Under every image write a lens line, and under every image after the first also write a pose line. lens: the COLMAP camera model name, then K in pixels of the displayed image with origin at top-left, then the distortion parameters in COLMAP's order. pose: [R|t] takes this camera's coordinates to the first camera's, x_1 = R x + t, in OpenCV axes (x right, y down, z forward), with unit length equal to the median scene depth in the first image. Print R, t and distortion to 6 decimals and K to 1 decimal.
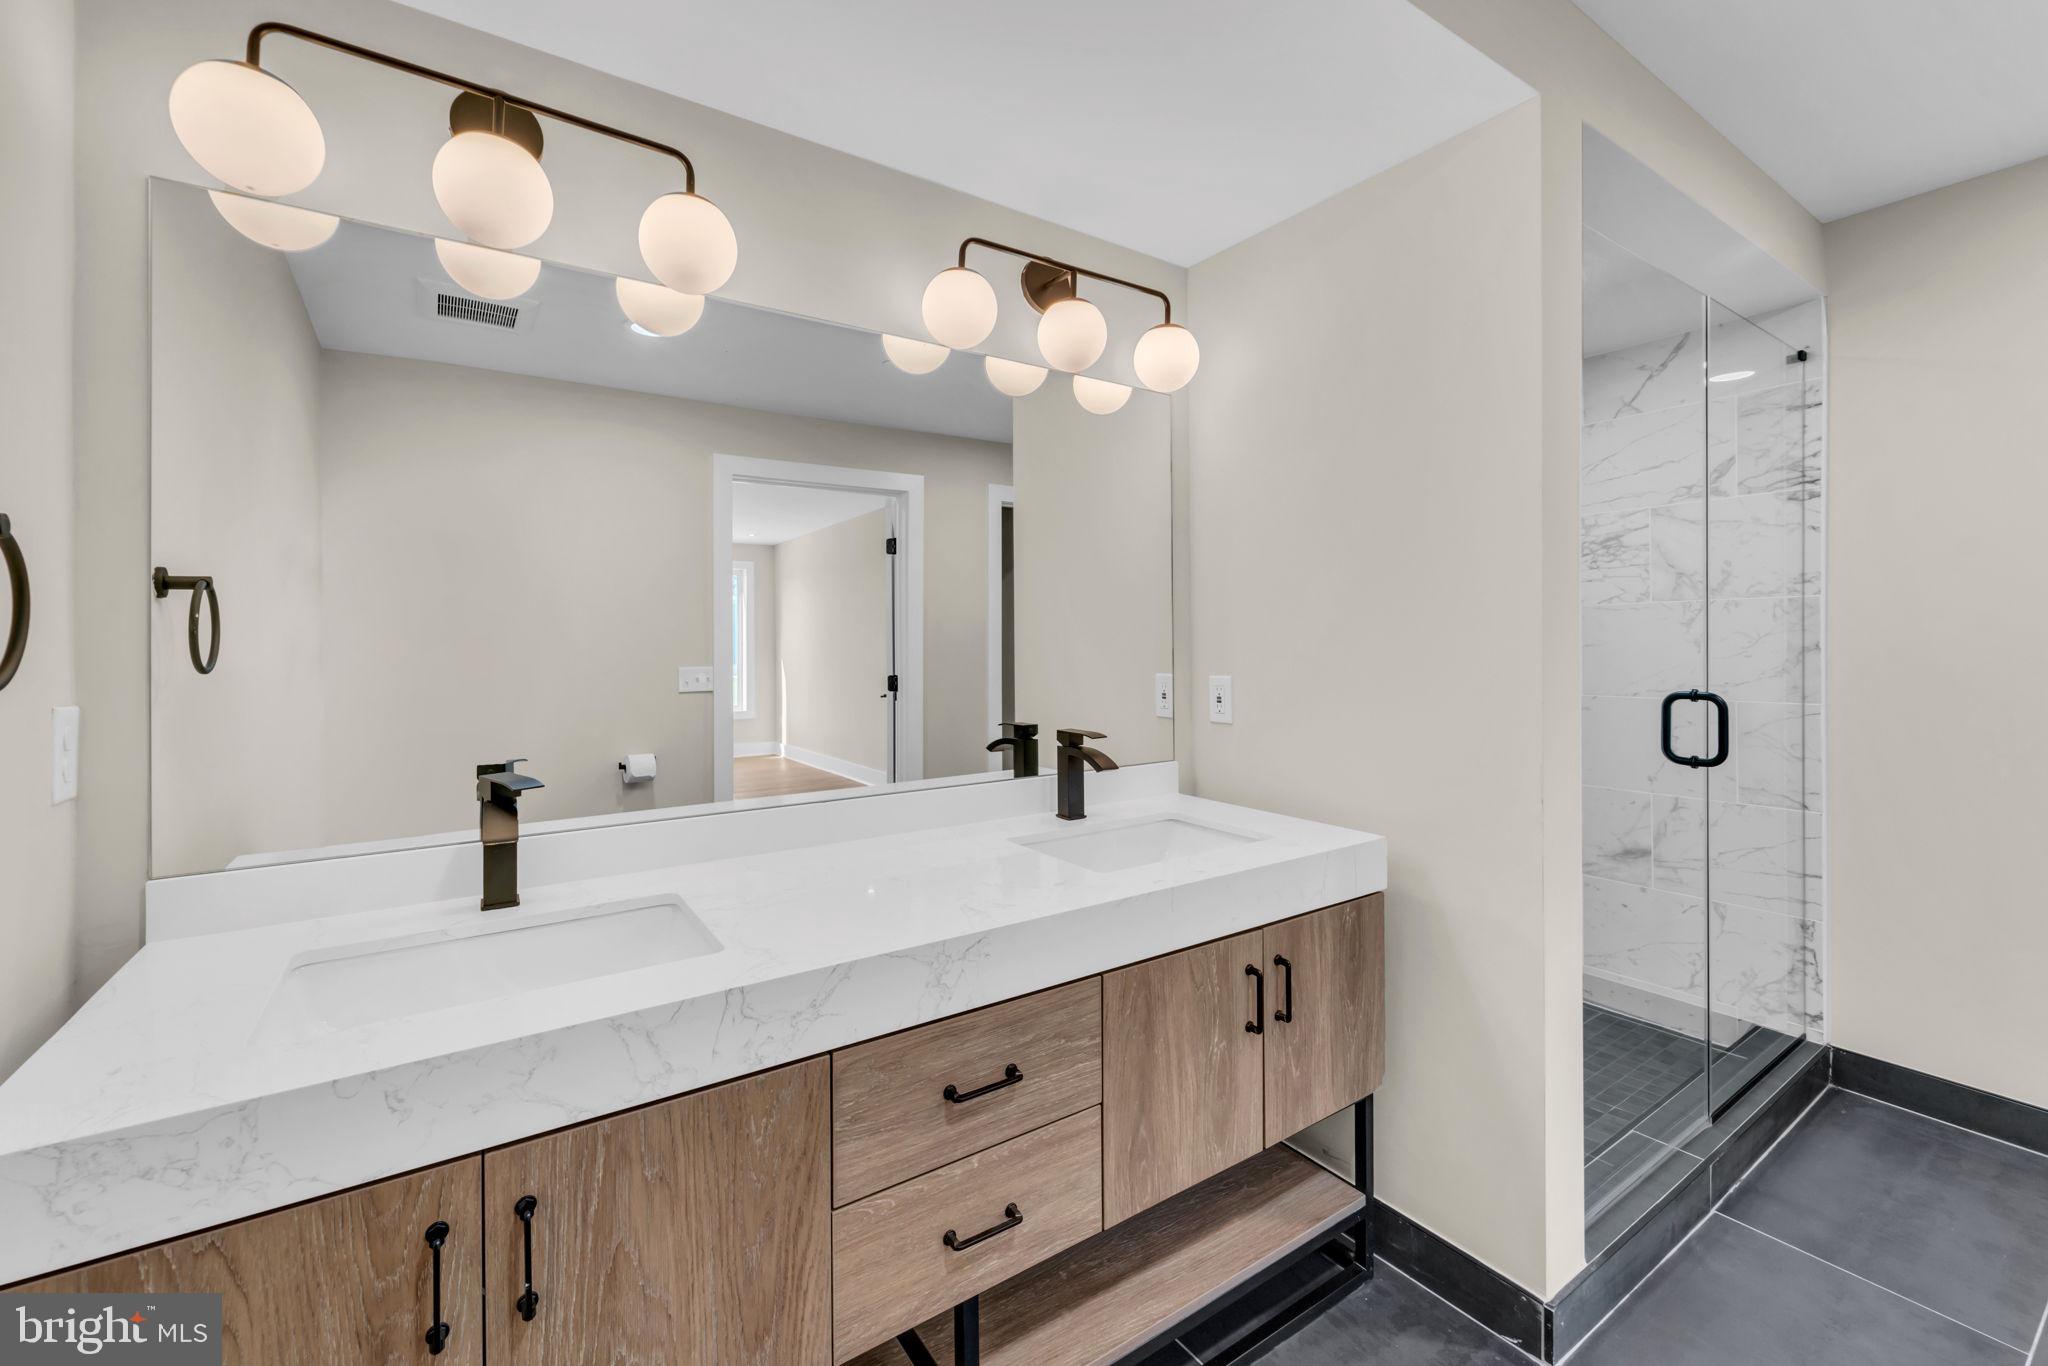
lens RADIAL K [[827.2, 0, 1003.6], [0, 827.2, 638.1], [0, 0, 1]] dist [-0.001151, -0.000339]
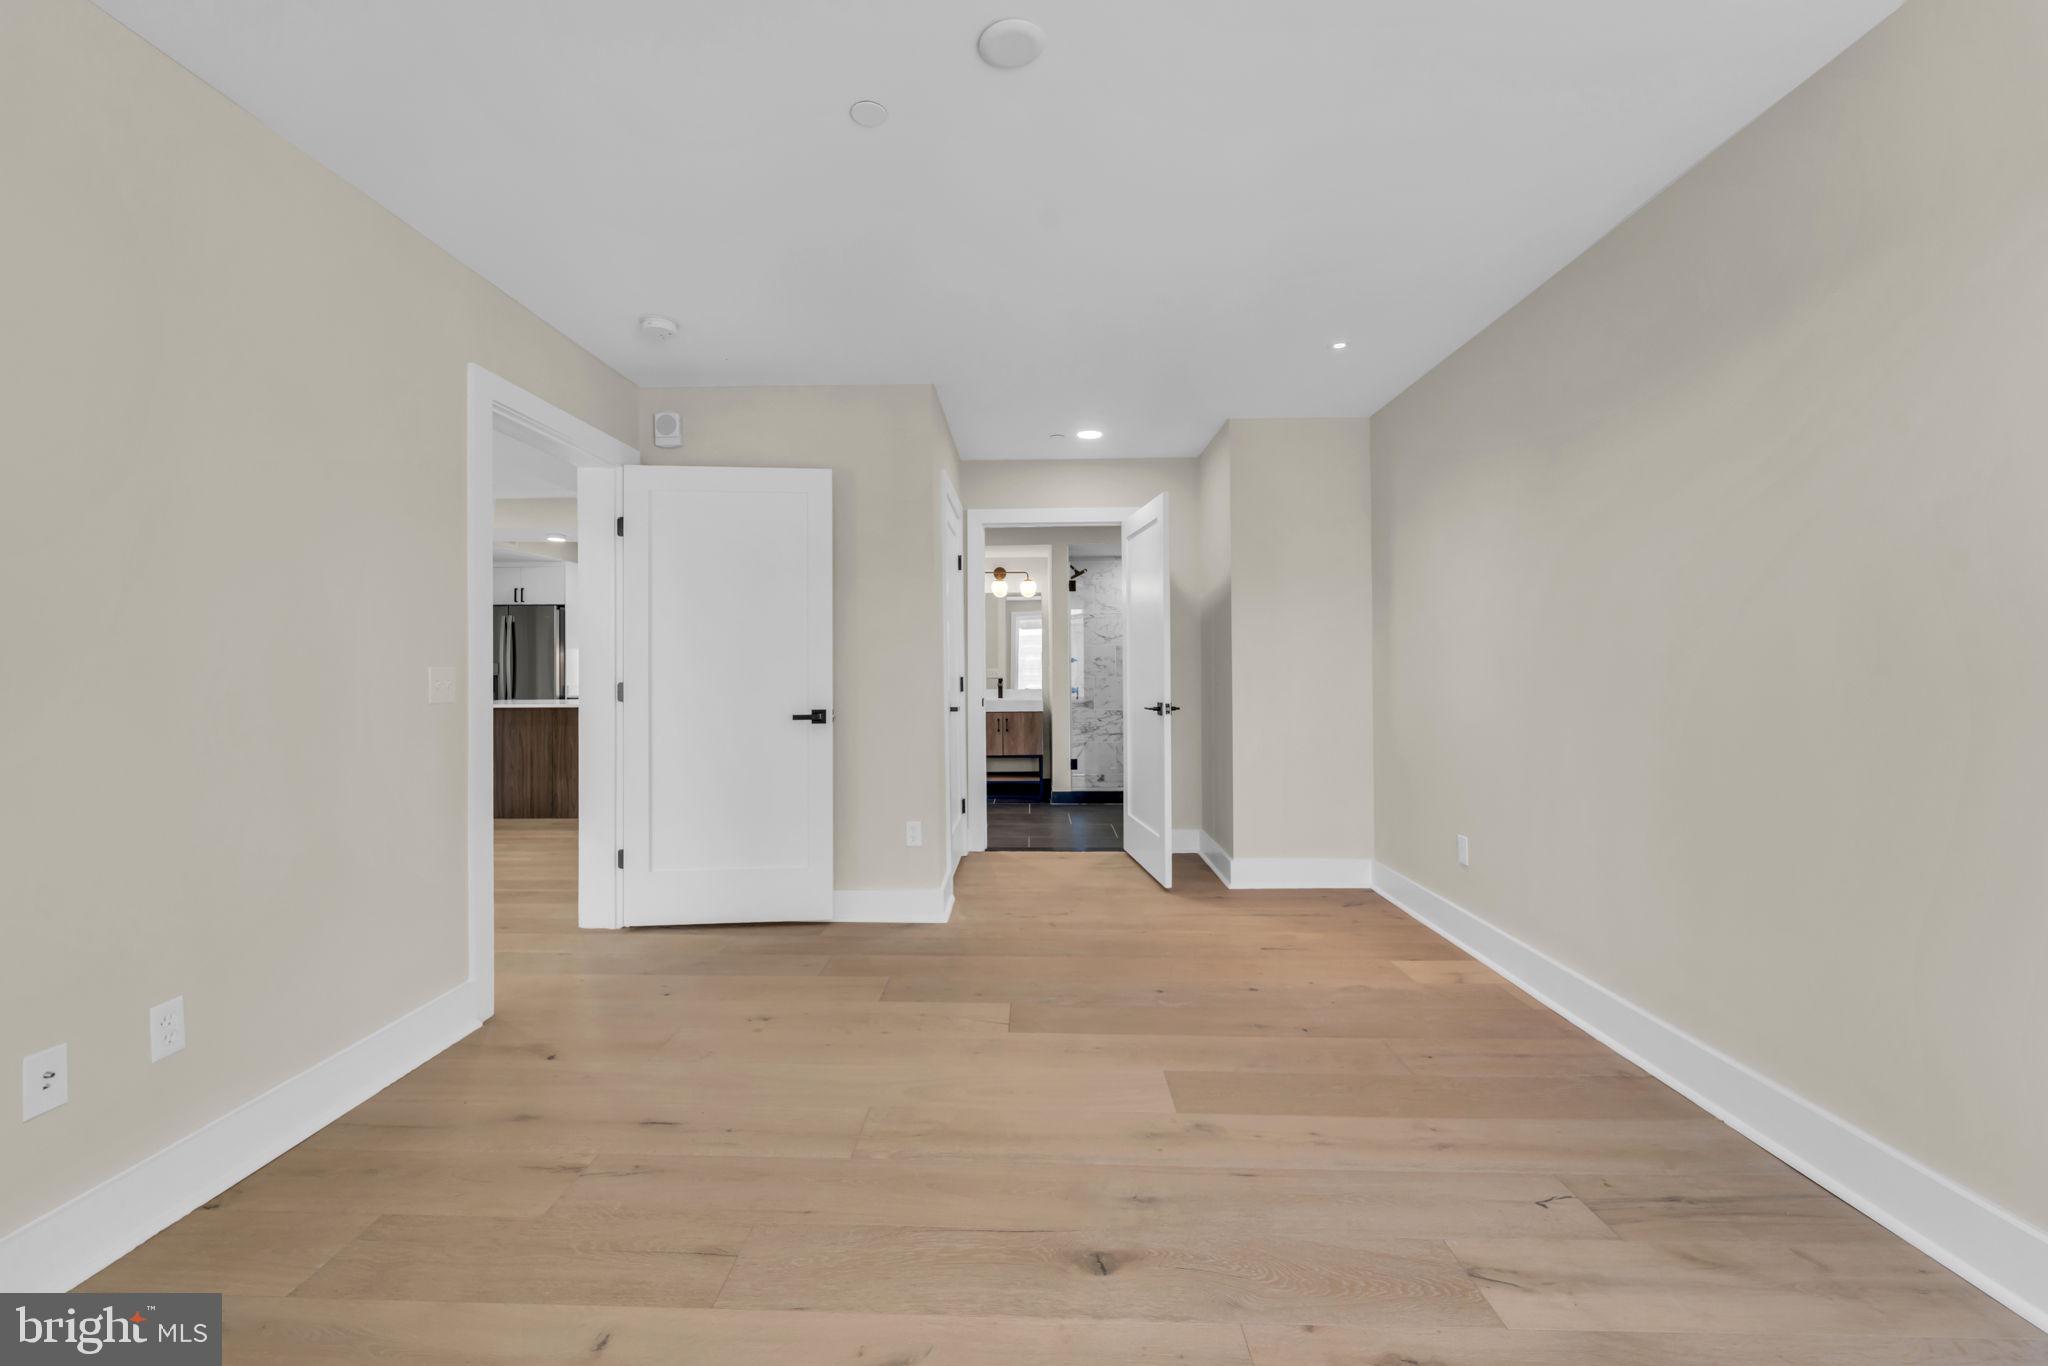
lens RADIAL K [[841.7, 0, 995.6], [0, 841.7, 658.9], [0, 0, 1]] dist [-0.000665, -0.000085]
pose [[0.810080, -0.004591, -0.586301, 3.937106], [0.003952, 0.999989, -0.002370, 0.028790], [0.586306, -0.000397, 0.810090, -3.863791]]
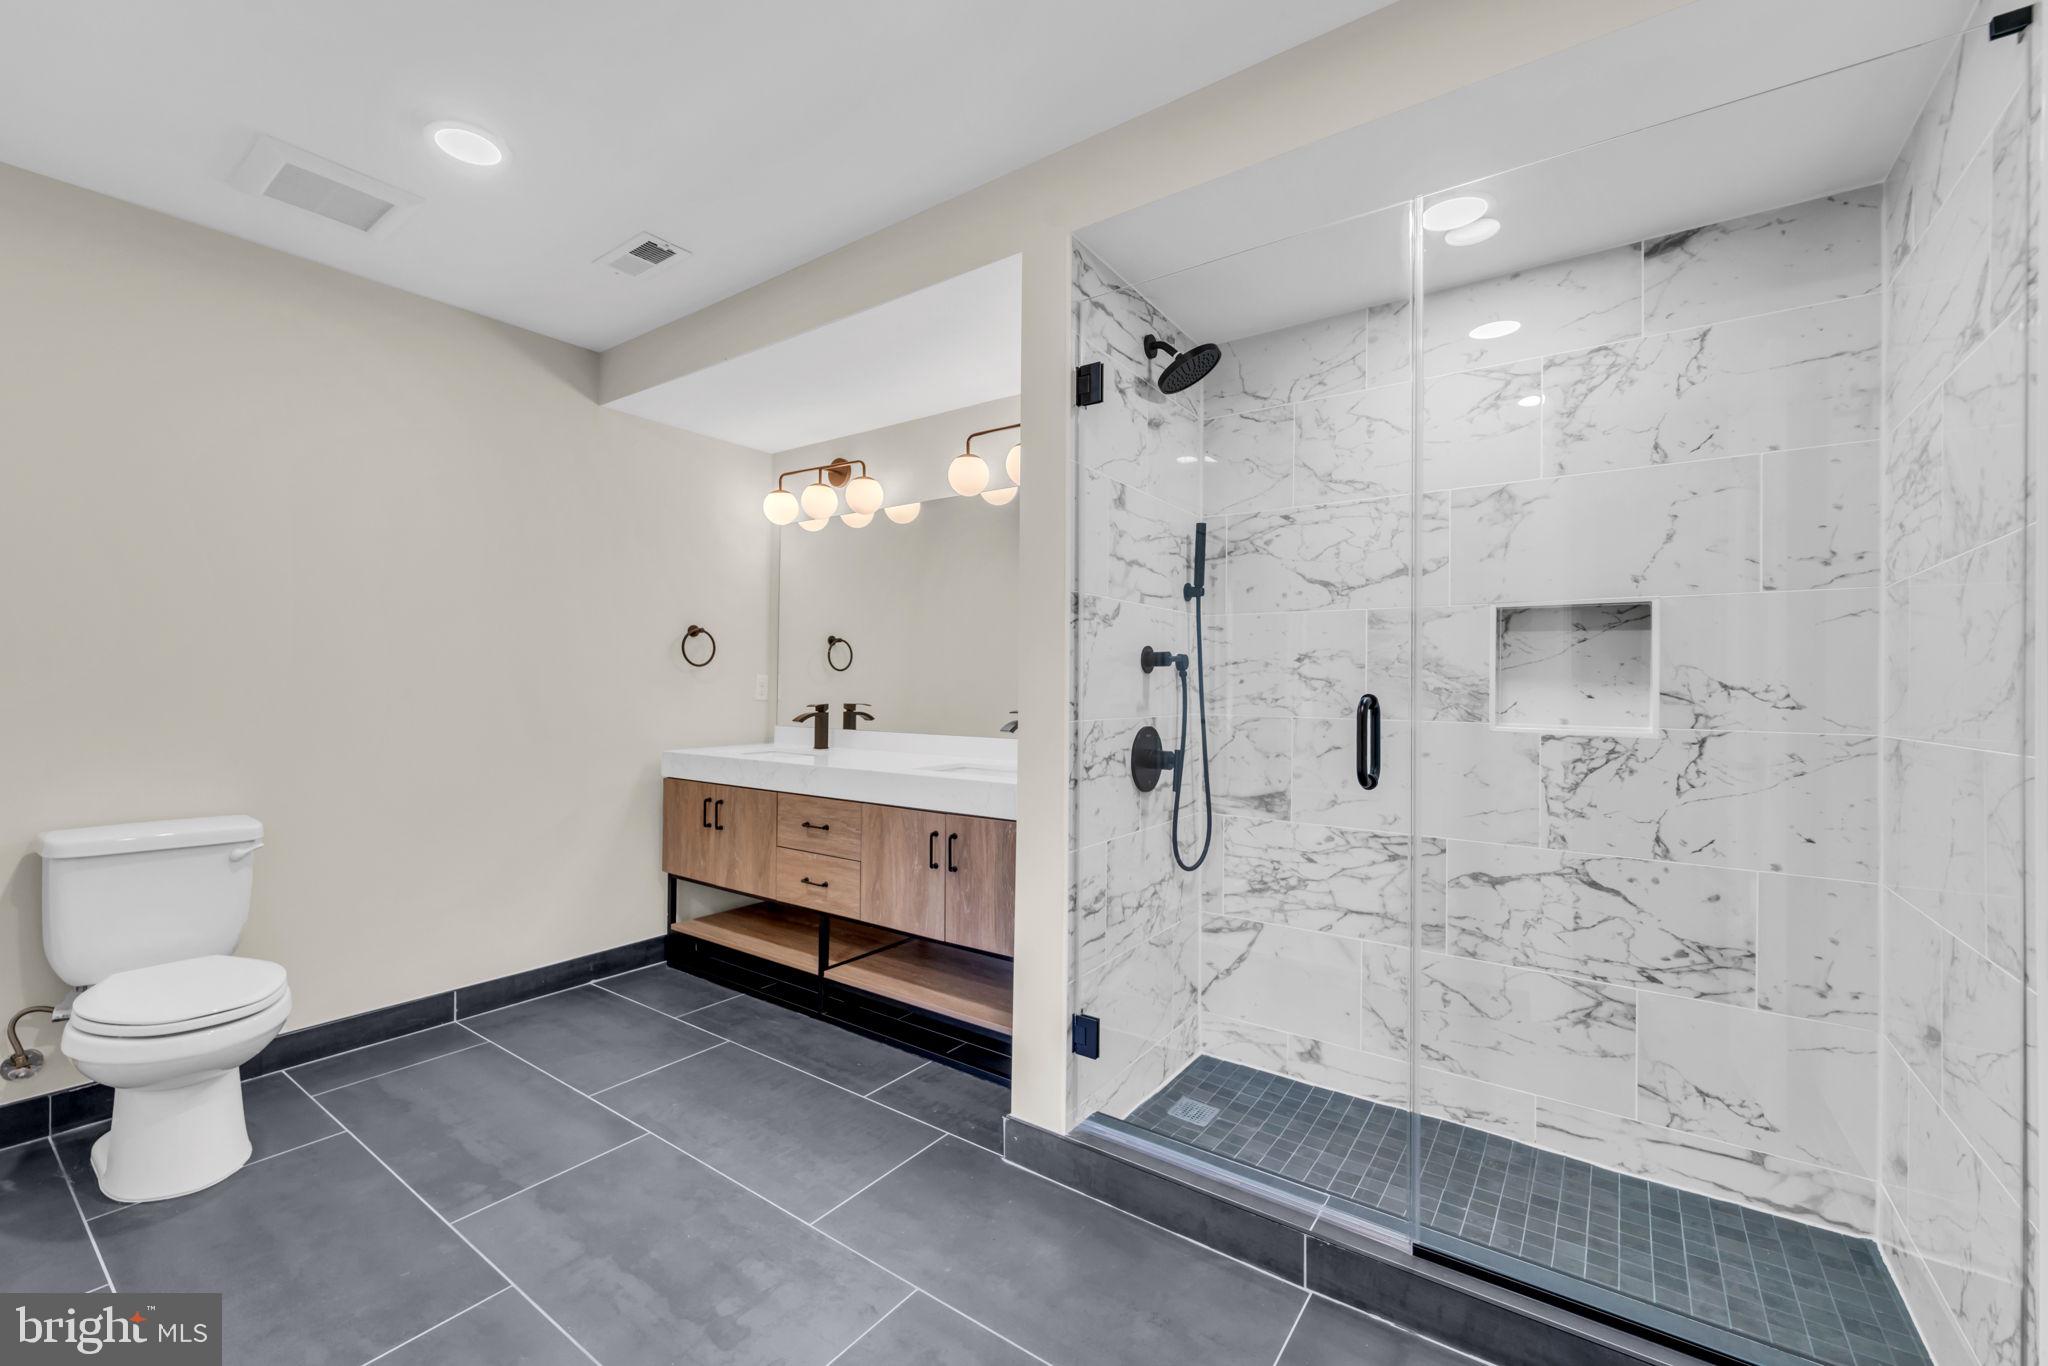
lens RADIAL K [[842.0, 0, 1016.2], [0, 842.0, 673.0], [0, 0, 1]] dist [0.000750, 0.000028]
pose [[0.362611, -0.004371, -0.931930, 2.349015], [-0.007351, 0.999944, -0.007550, 0.076450], [0.931912, 0.009588, 0.362559, 0.570316]]
